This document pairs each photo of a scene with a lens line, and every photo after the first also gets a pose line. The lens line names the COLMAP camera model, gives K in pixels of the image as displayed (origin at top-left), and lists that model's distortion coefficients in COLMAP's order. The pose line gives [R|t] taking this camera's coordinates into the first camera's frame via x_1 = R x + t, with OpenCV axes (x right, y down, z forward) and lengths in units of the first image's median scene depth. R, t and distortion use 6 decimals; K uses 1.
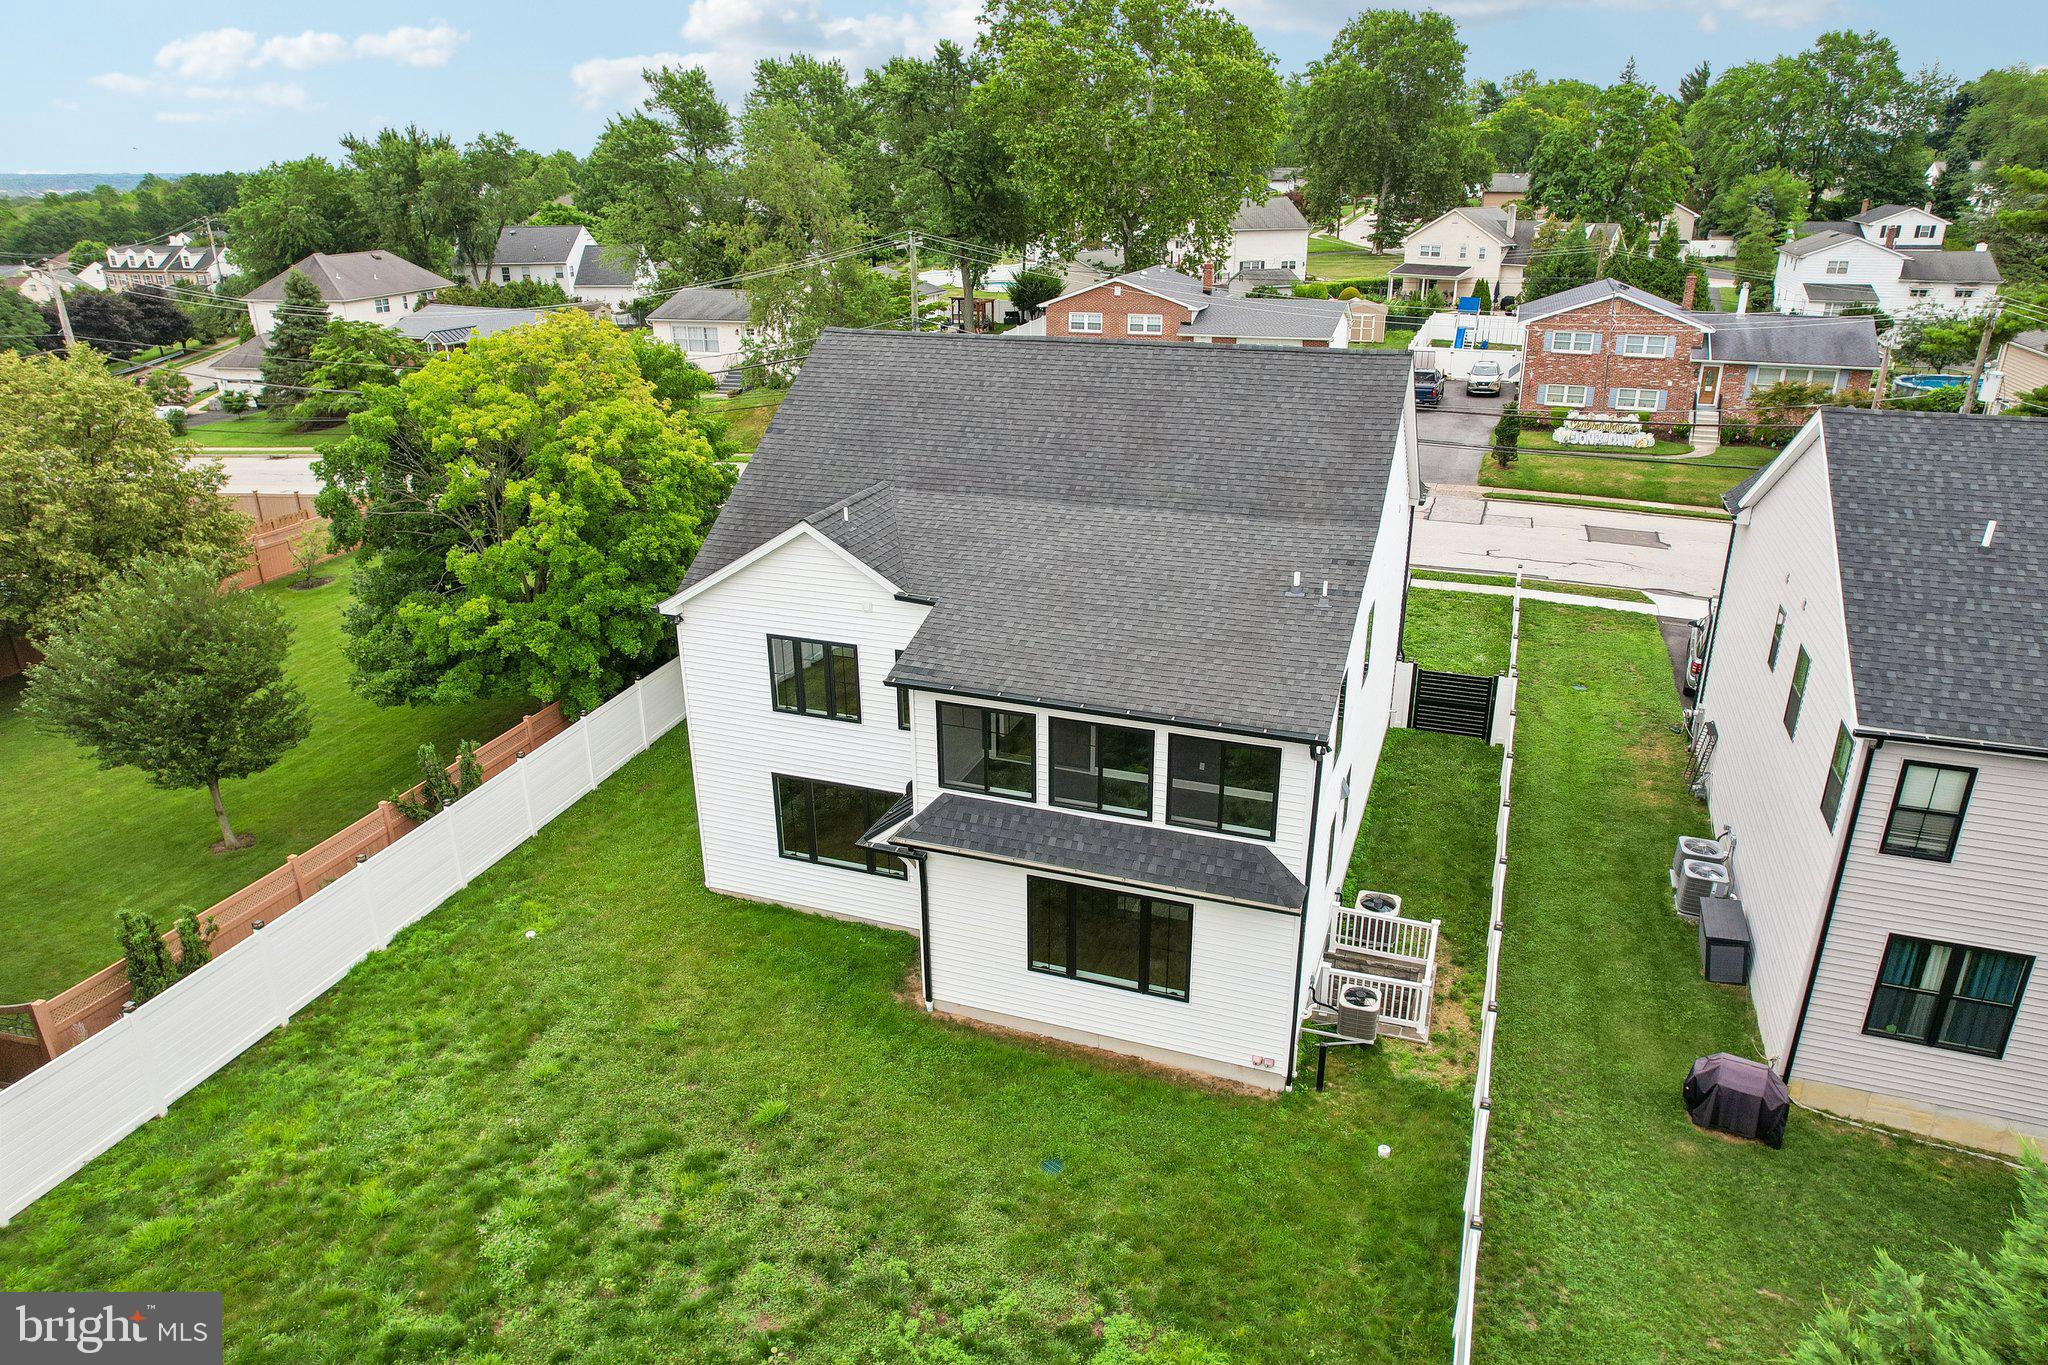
lens RADIAL K [[1312.5, 0, 1031.9], [0, 1312.5, 689.9], [0, 0, 1]] dist [-0.080616, 0.071151]
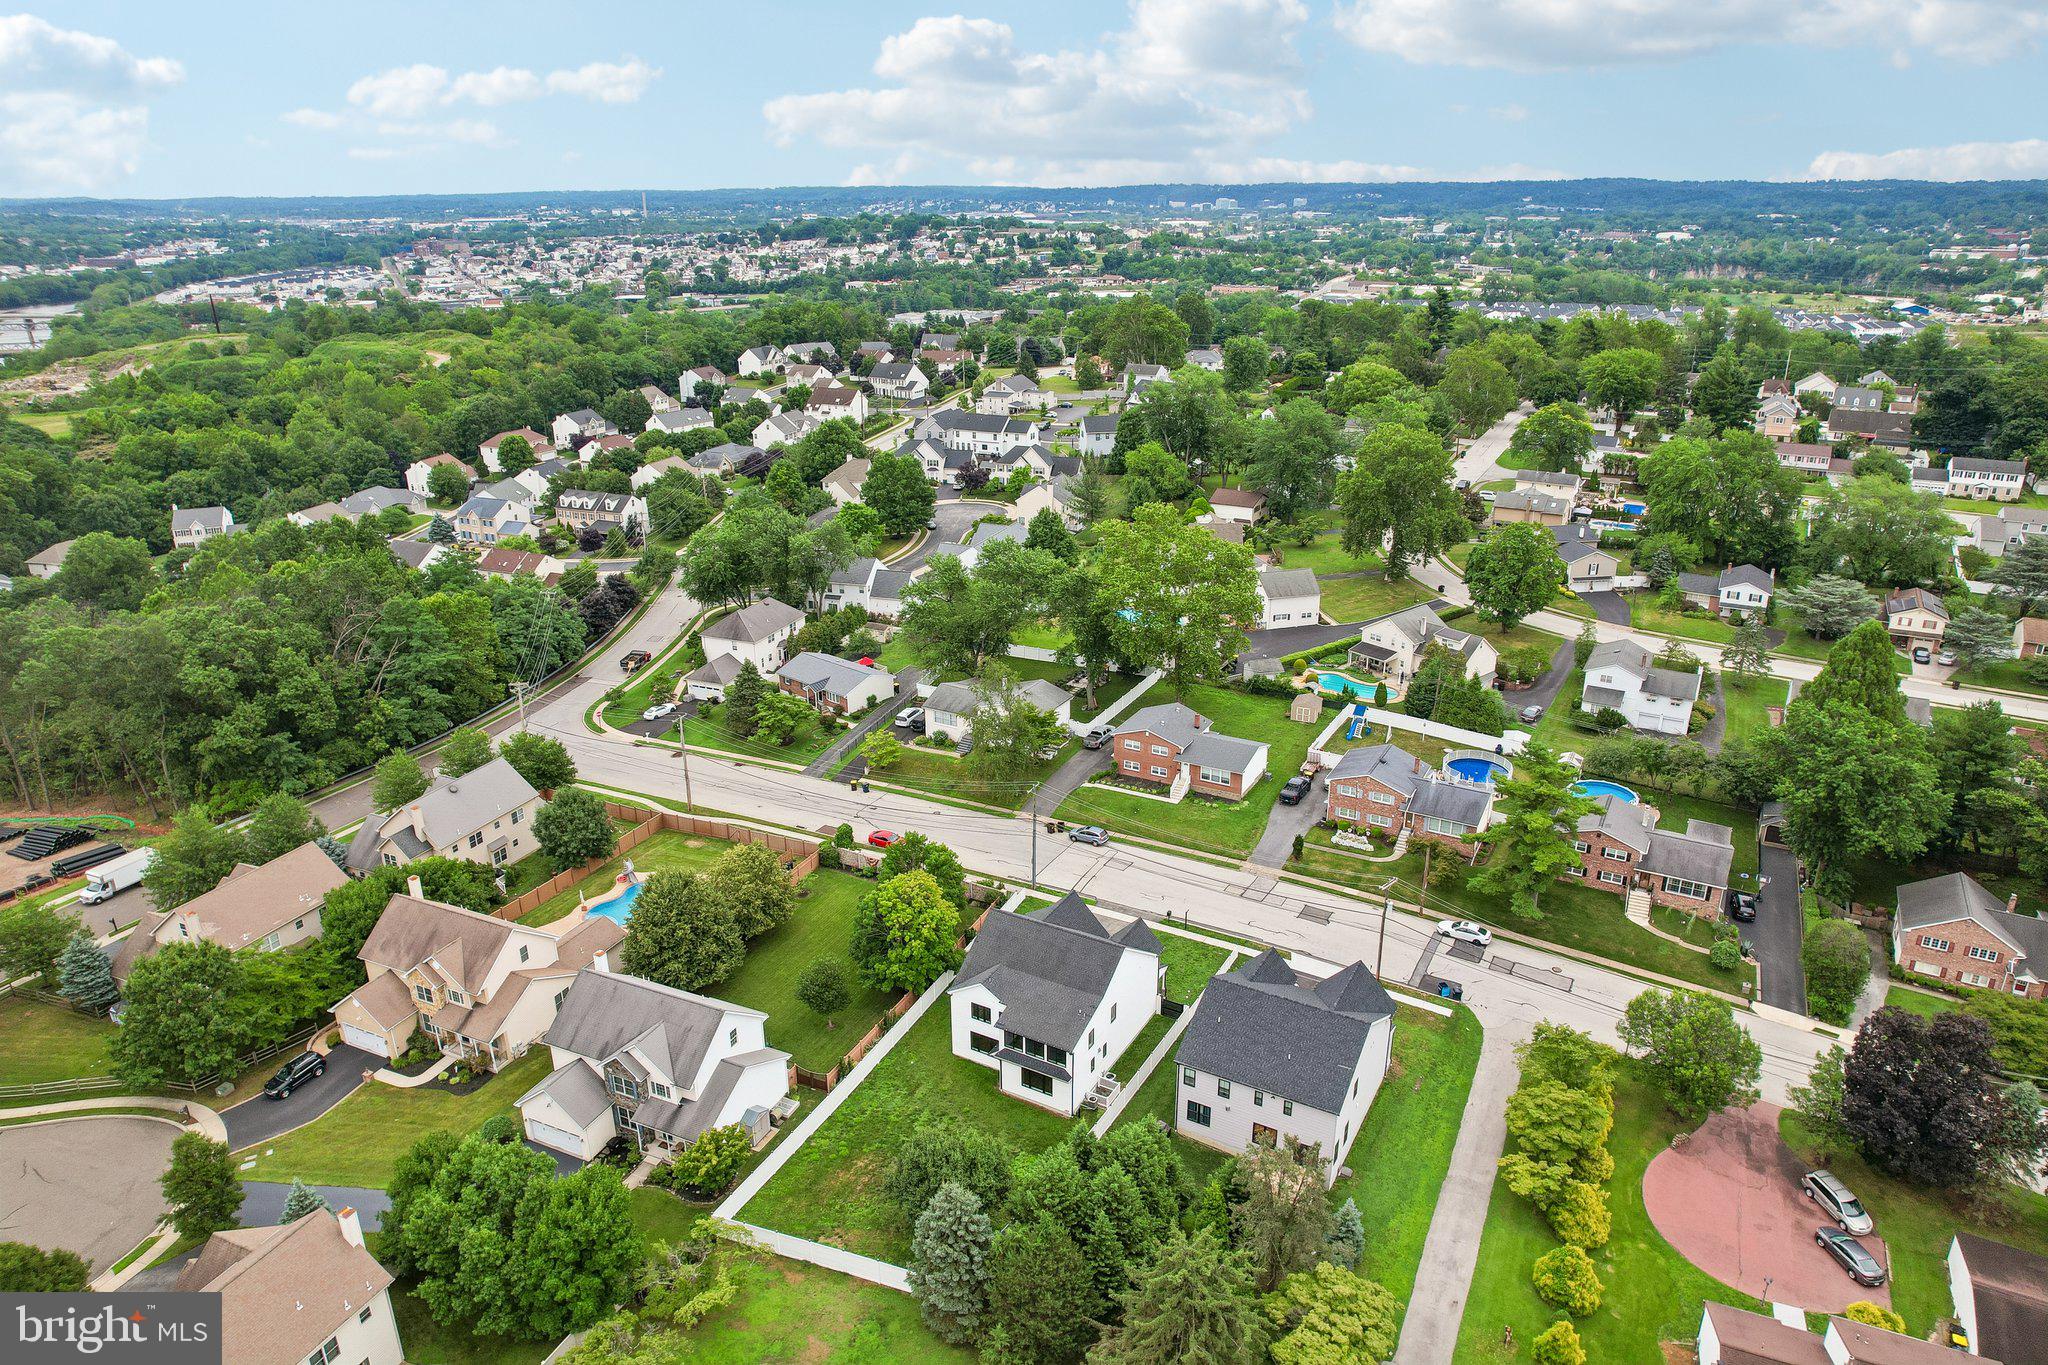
lens RADIAL K [[1312.5, 0, 1032.5], [0, 1312.5, 681.3], [0, 0, 1]] dist [-0.080616, 0.071151]
pose [[0.986408, 0.059628, -0.153112, 0.629983], [-0.062372, 0.997966, -0.013179, -1.109059], [0.152015, 0.022550, 0.988121, -3.442915]]
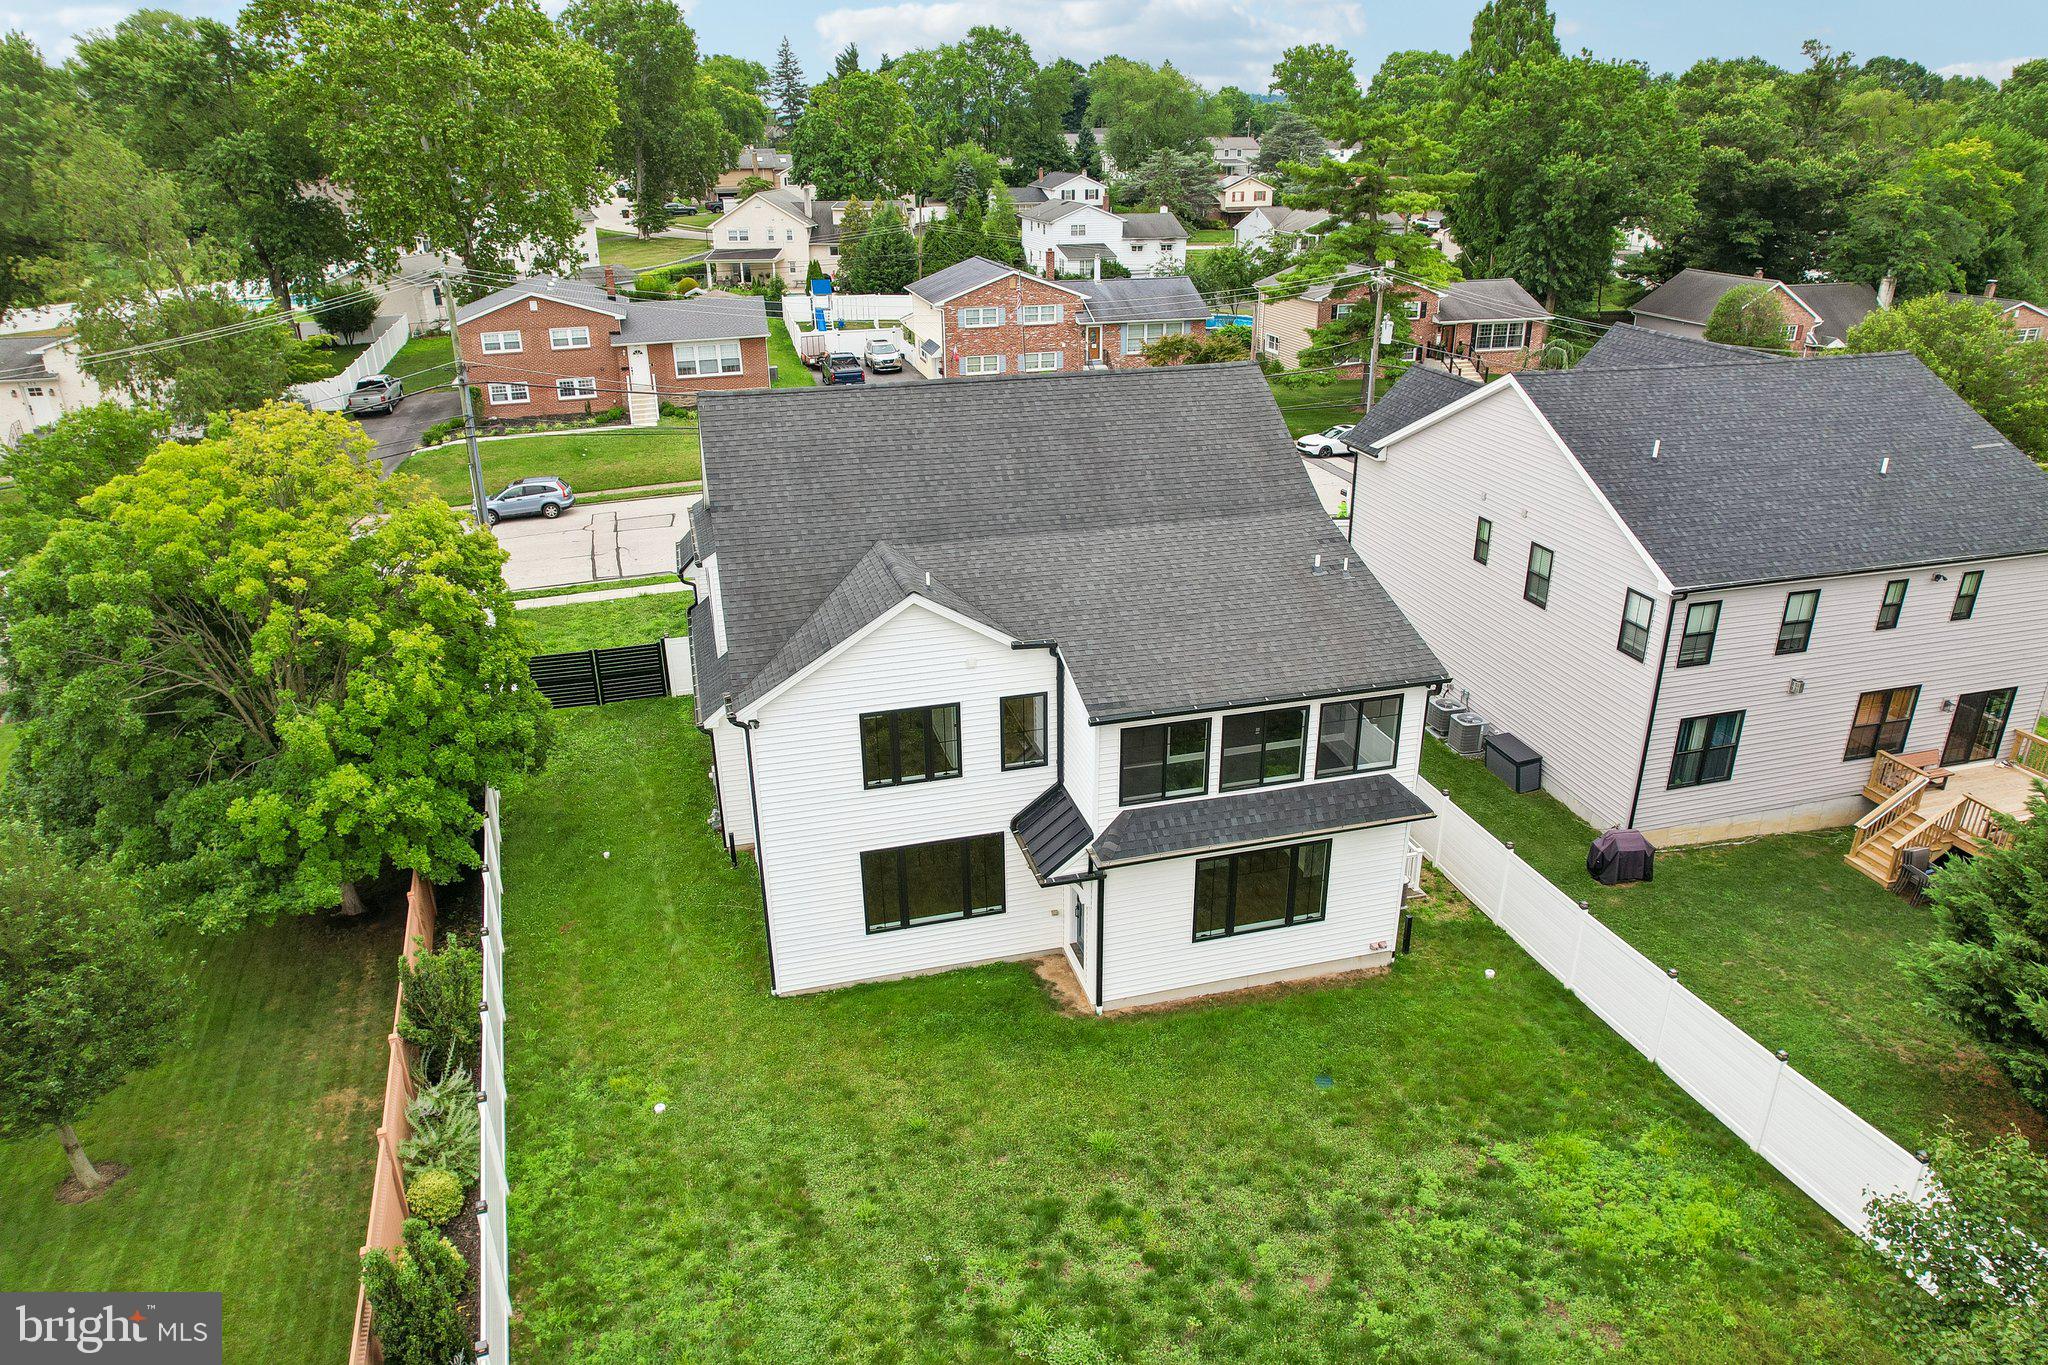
lens RADIAL K [[1312.5, 0, 1034.7], [0, 1312.5, 688.3], [0, 0, 1]] dist [-0.080616, 0.071151]
pose [[0.814282, -0.231458, 0.532328, -0.631103], [0.220433, 0.971666, 0.085296, -0.119909], [-0.536987, 0.047888, 0.842230, 0.105068]]
